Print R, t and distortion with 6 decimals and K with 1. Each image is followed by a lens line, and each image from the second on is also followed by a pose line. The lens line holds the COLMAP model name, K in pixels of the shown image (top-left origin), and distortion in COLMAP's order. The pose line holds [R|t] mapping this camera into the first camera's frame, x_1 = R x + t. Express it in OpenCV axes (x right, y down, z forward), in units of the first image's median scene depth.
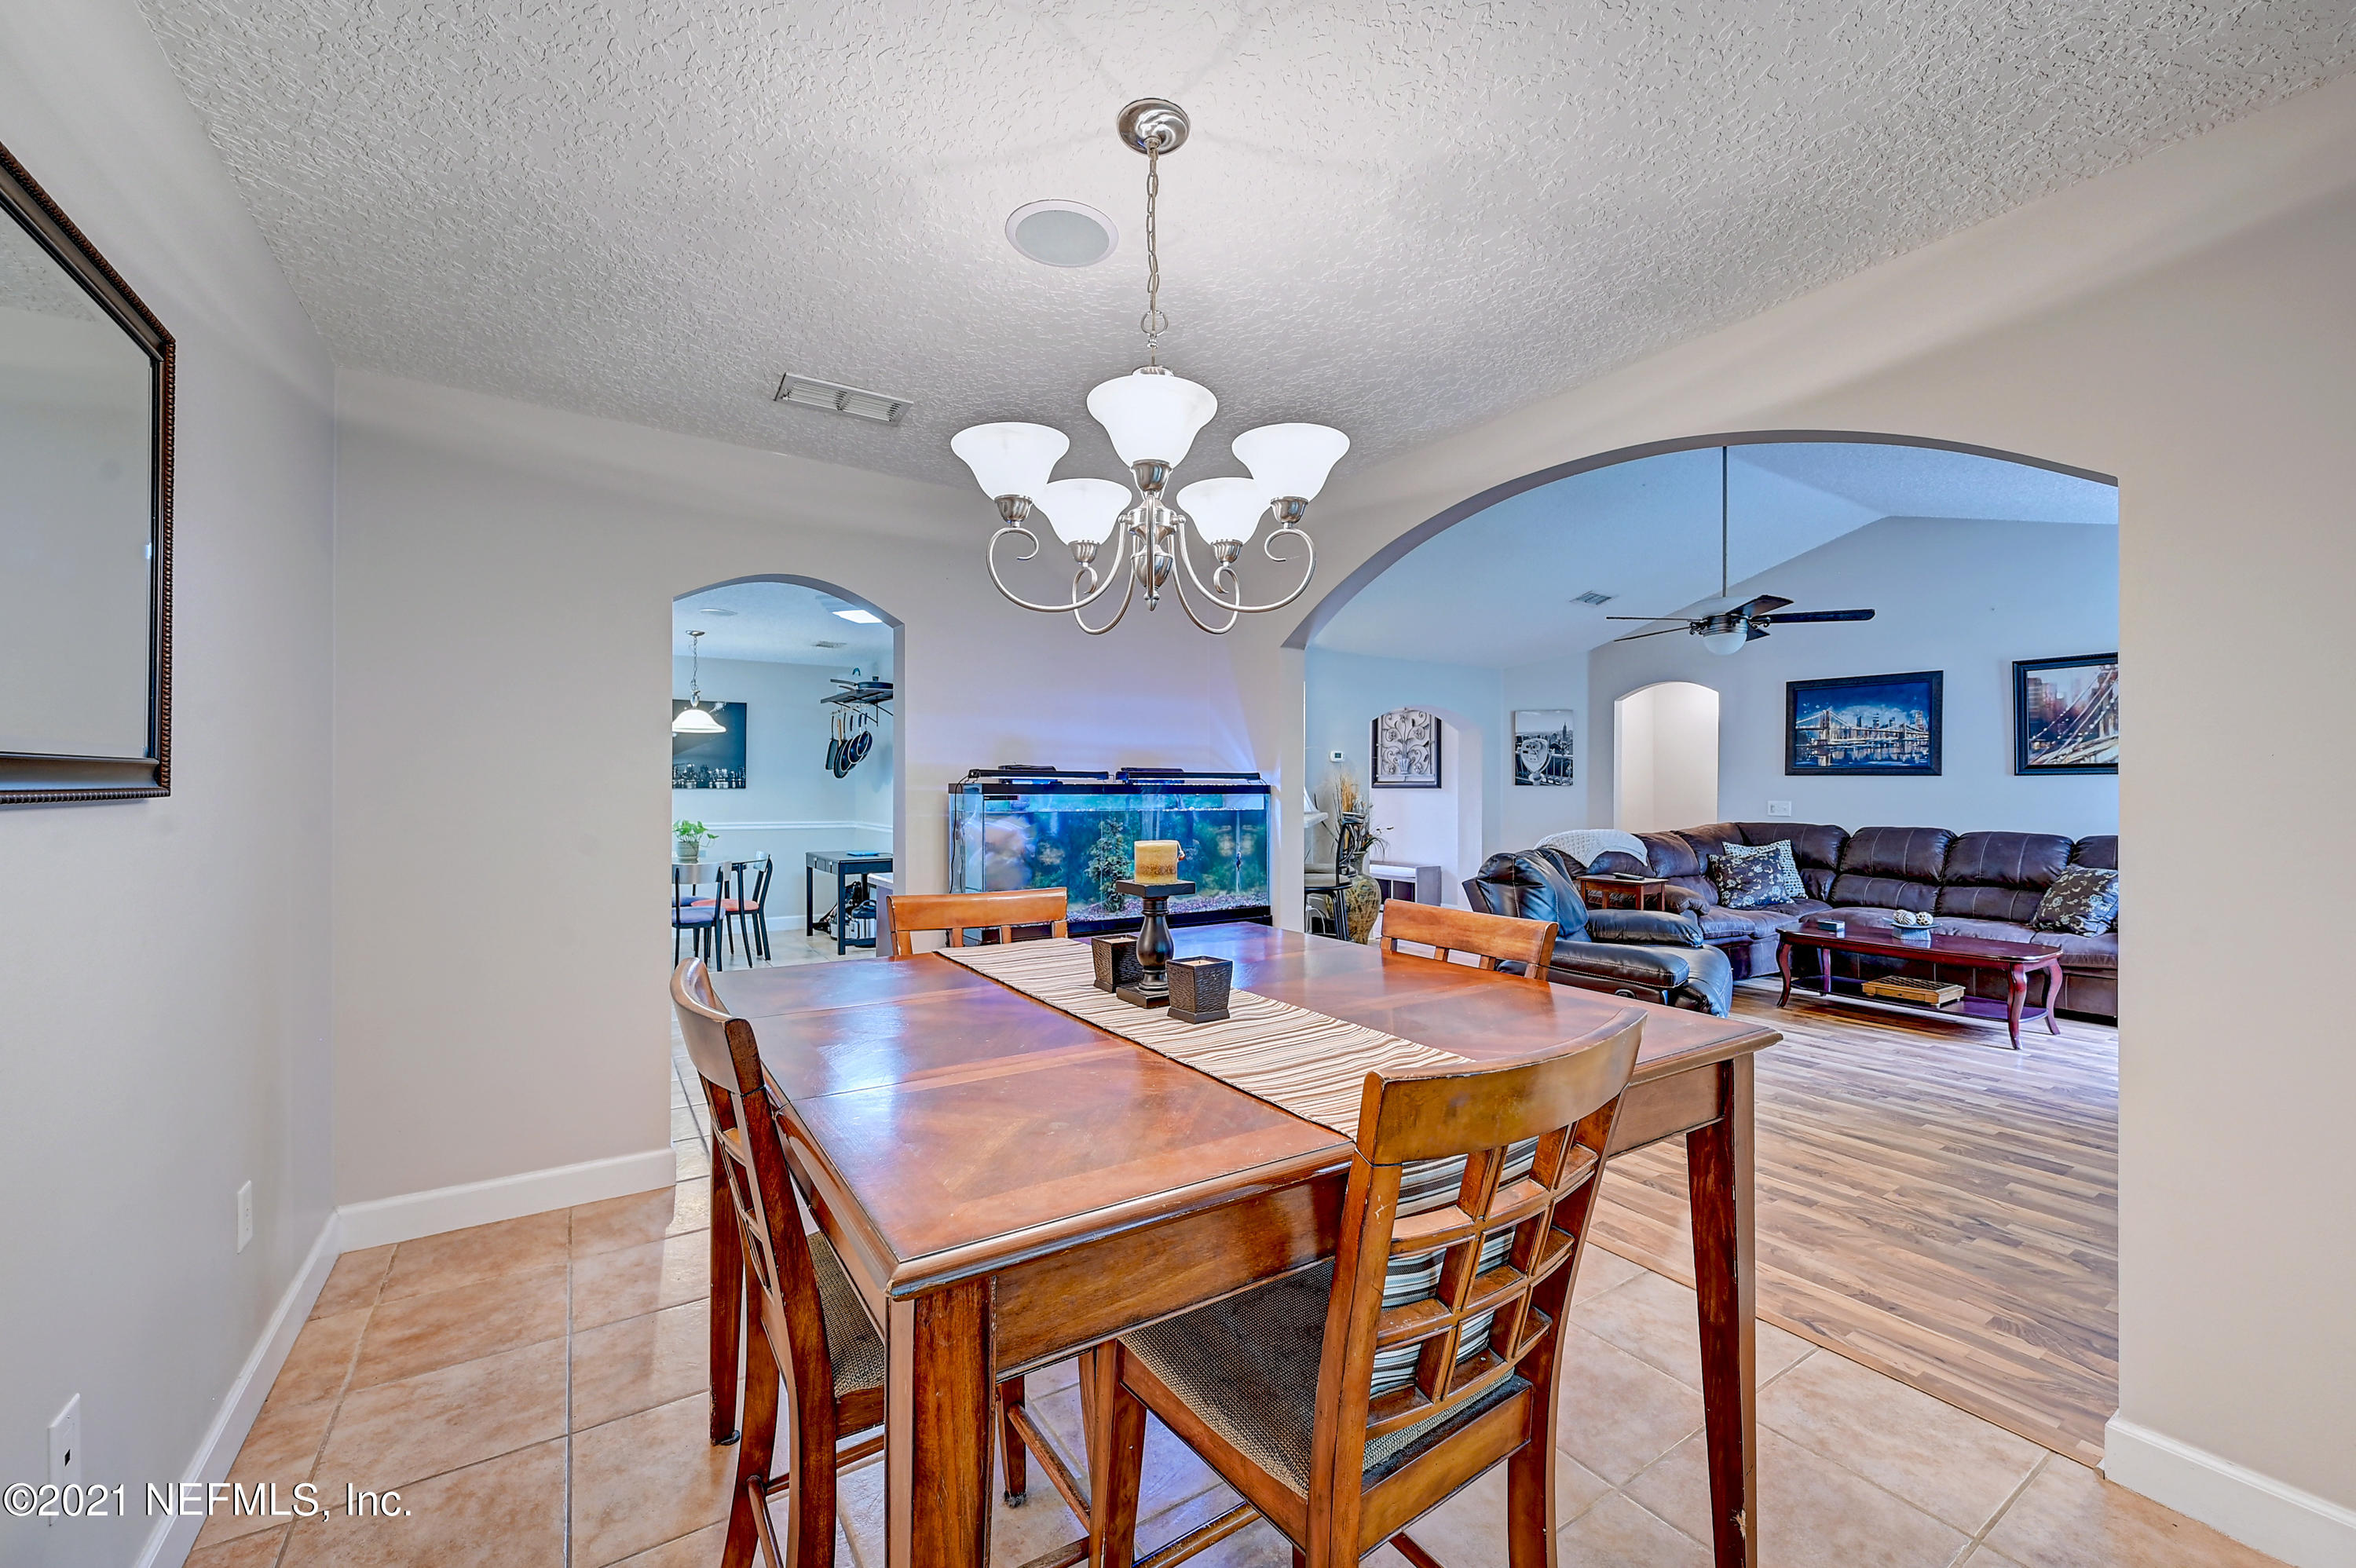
lens RADIAL K [[931.1, 0, 1259.0], [0, 931.1, 783.8], [0, 0, 1]] dist [-0.003949, 0.000648]
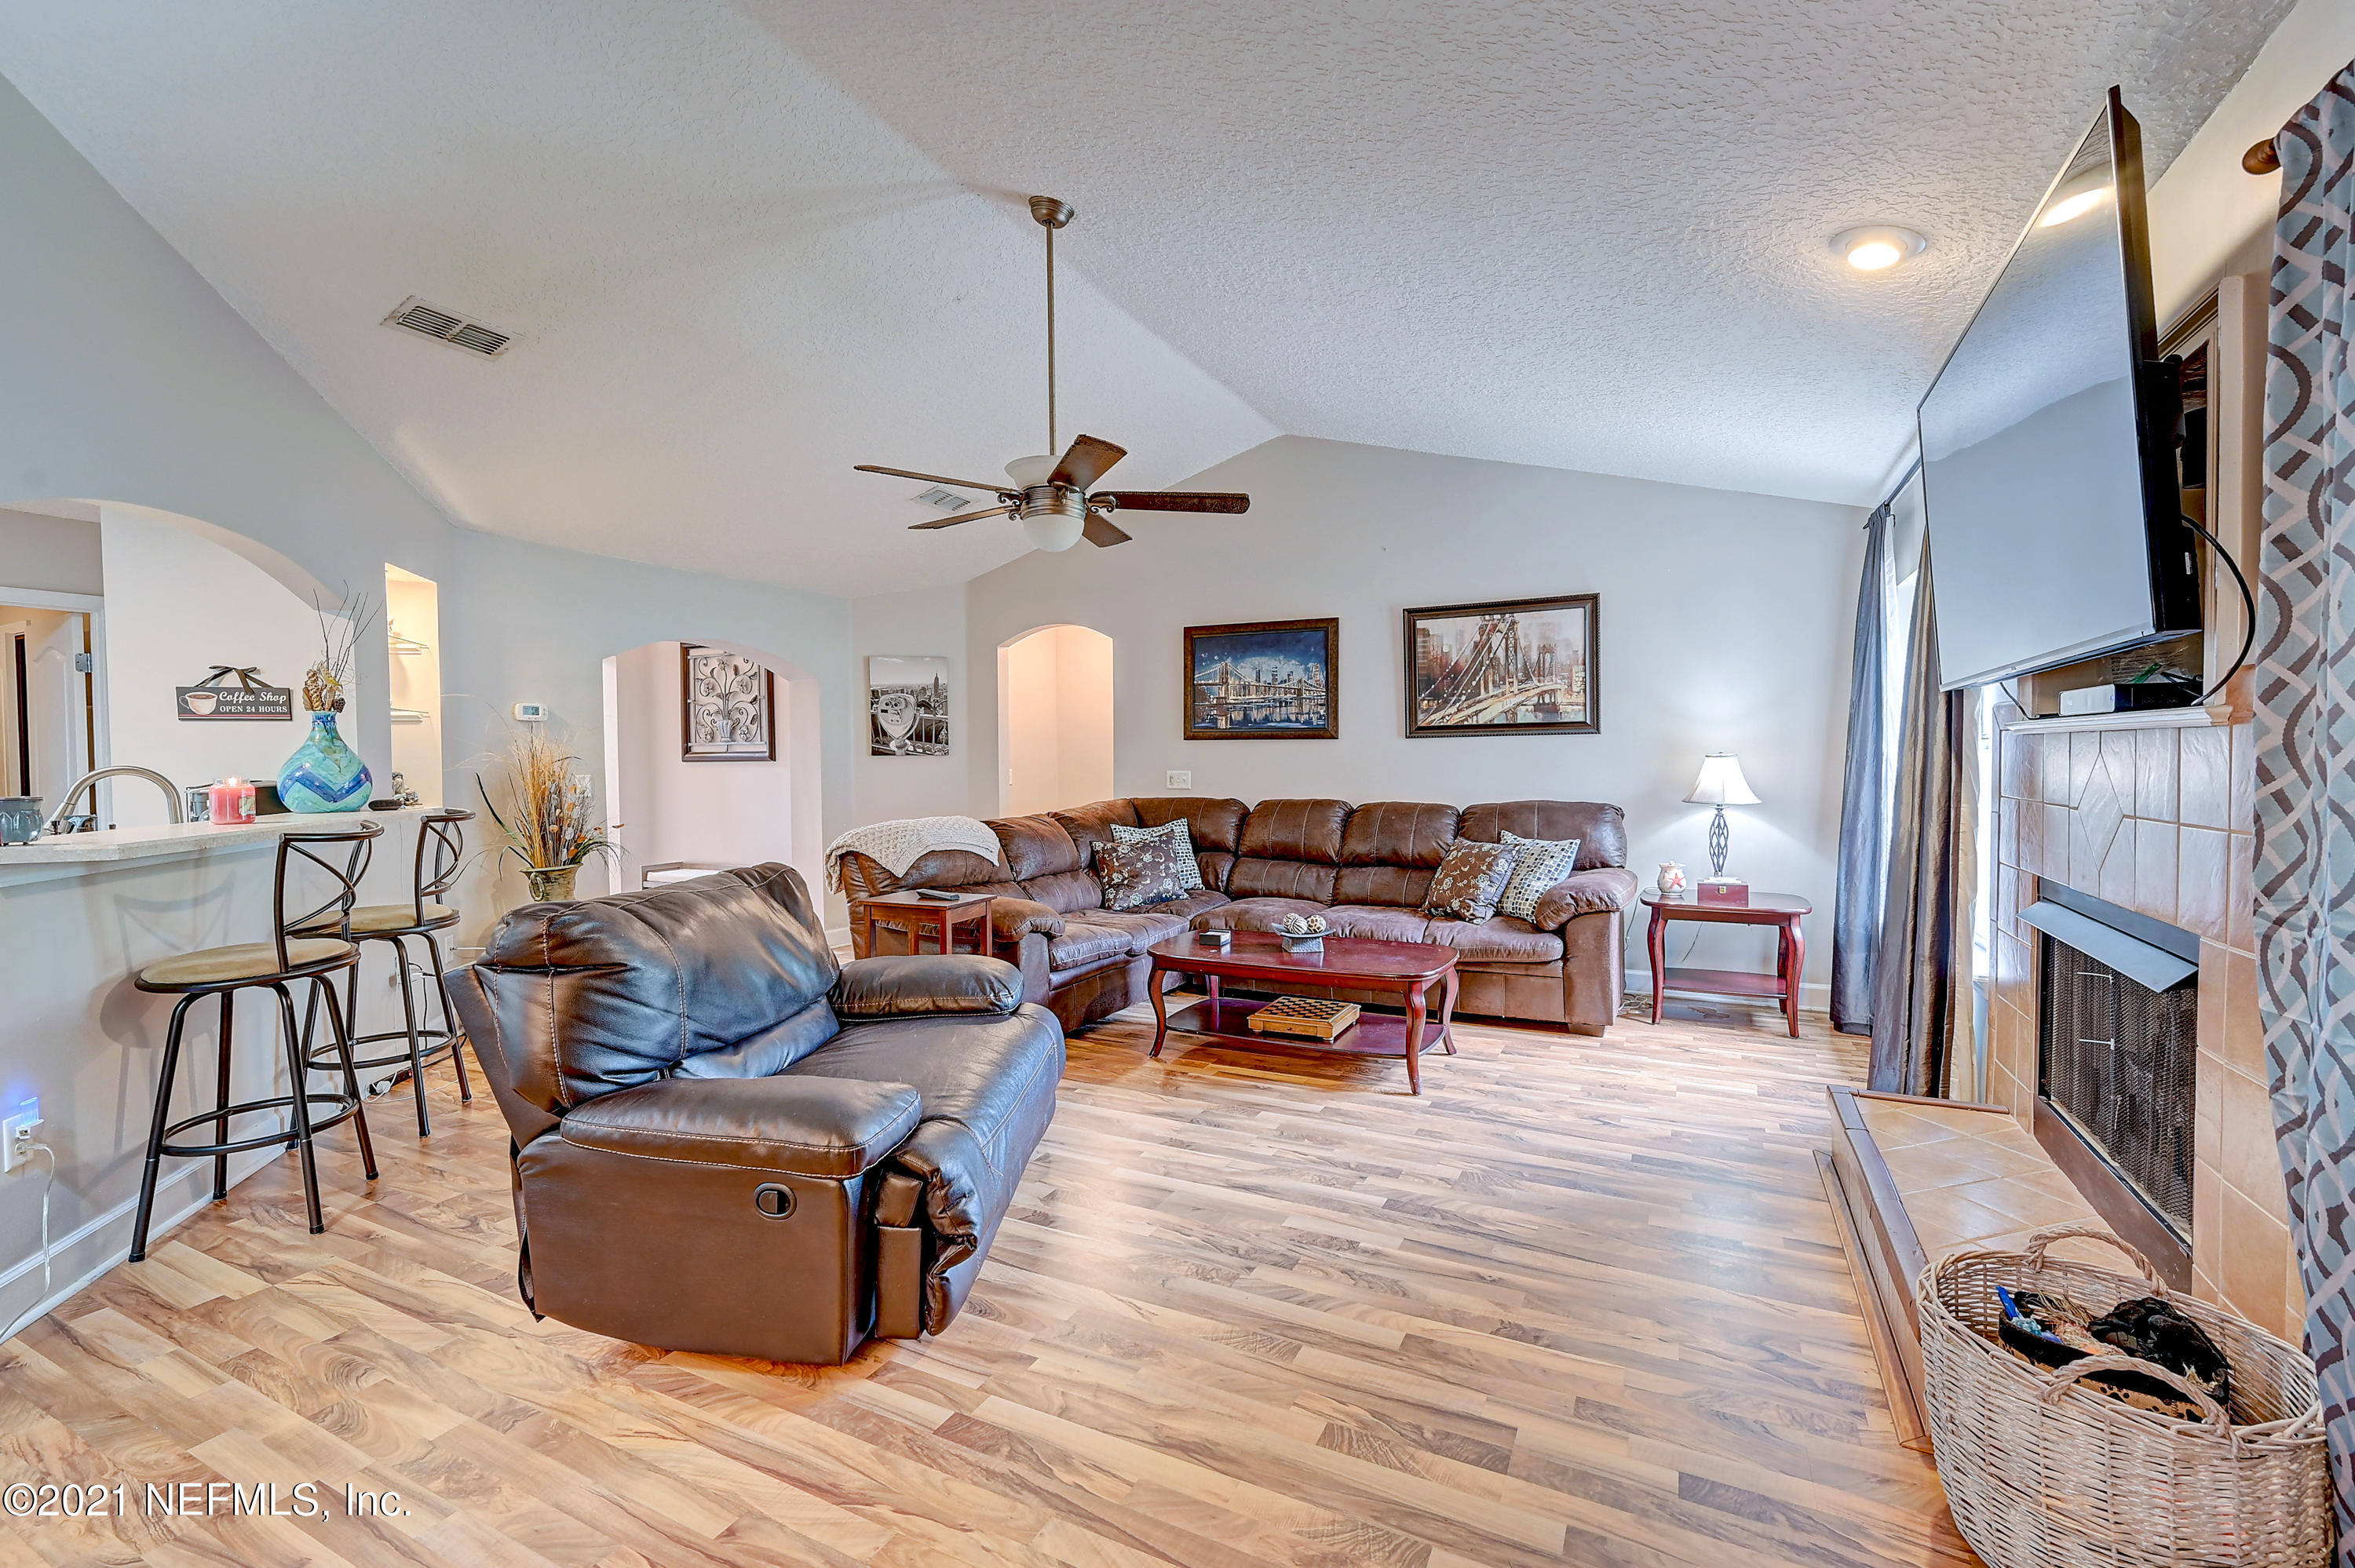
lens RADIAL K [[942.0, 0, 1202.0], [0, 942.0, 771.0], [0, 0, 1]] dist [-0.002303, -0.000235]
pose [[0.887351, -0.018444, 0.460726, 0.212327], [0.010905, 0.999760, 0.019019, 0.003076], [-0.460966, -0.011852, 0.887338, 0.273745]]
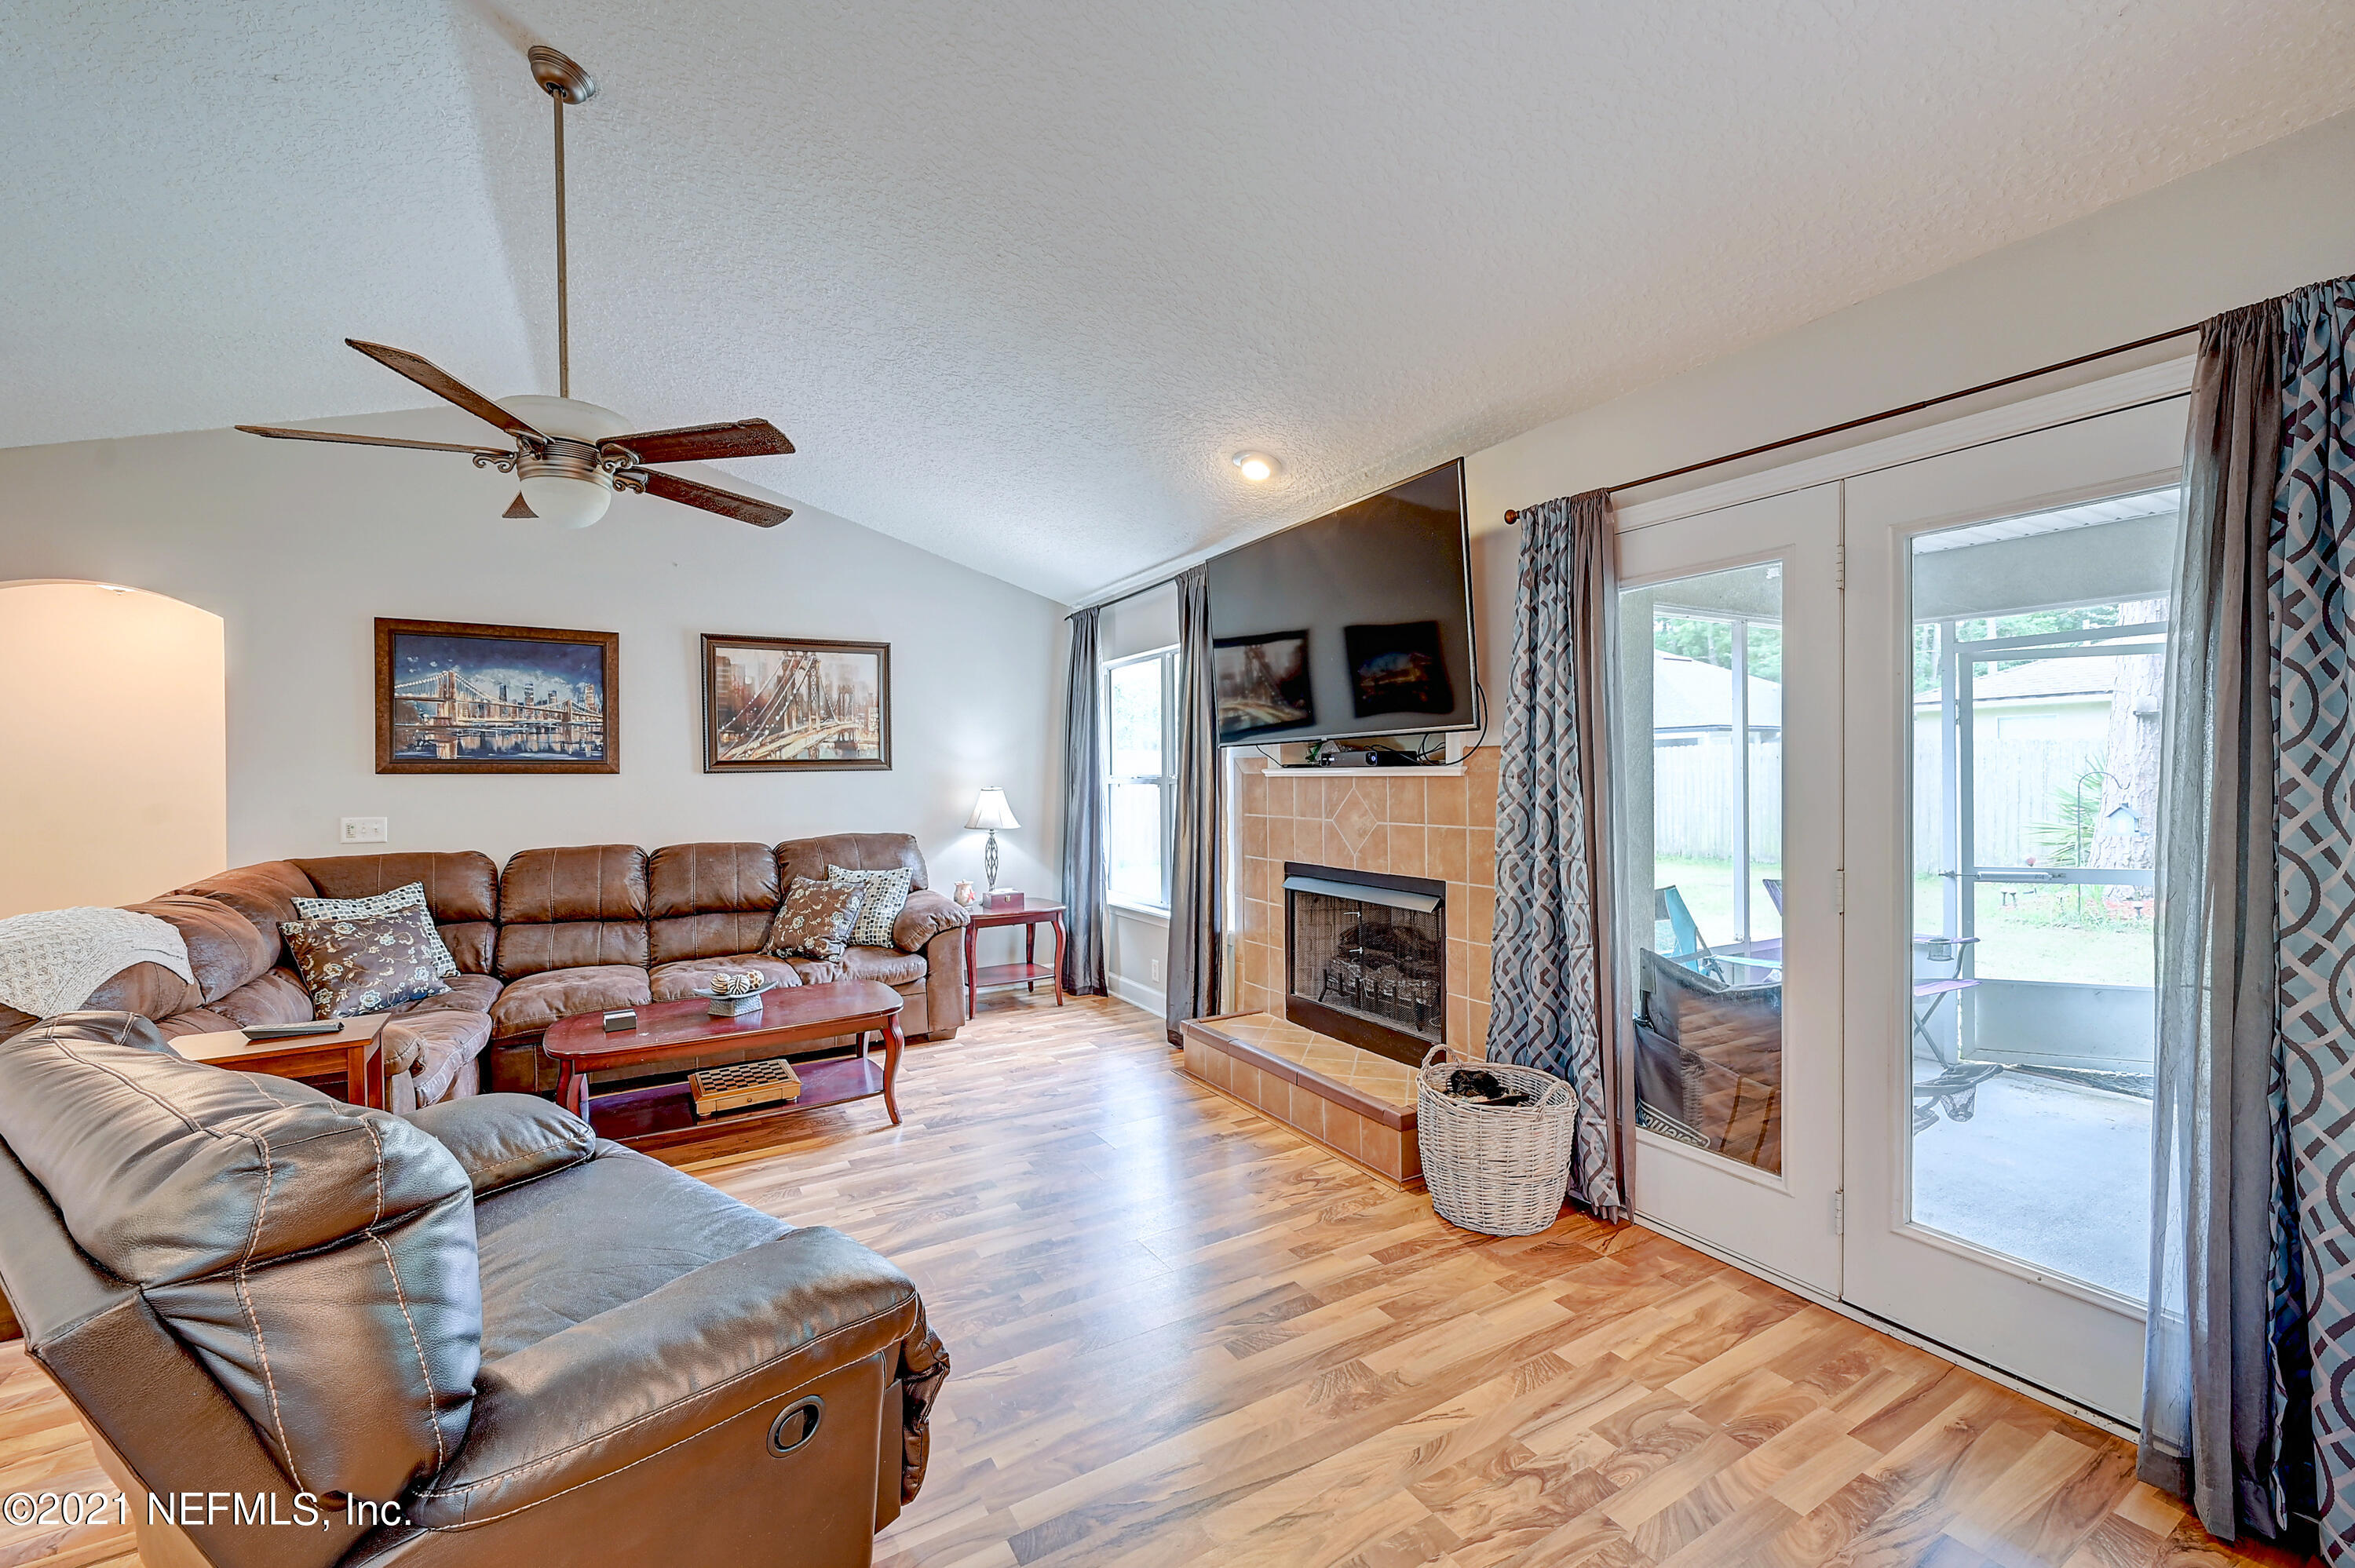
lens RADIAL K [[942.0, 0, 1149.2], [0, 942.0, 786.9], [0, 0, 1]] dist [-0.002303, -0.000235]
pose [[0.132697, -0.016760, 0.991015, 0.041944], [0.008689, 0.999838, 0.015746, -0.006145], [-0.991119, 0.006521, 0.132822, 0.468948]]
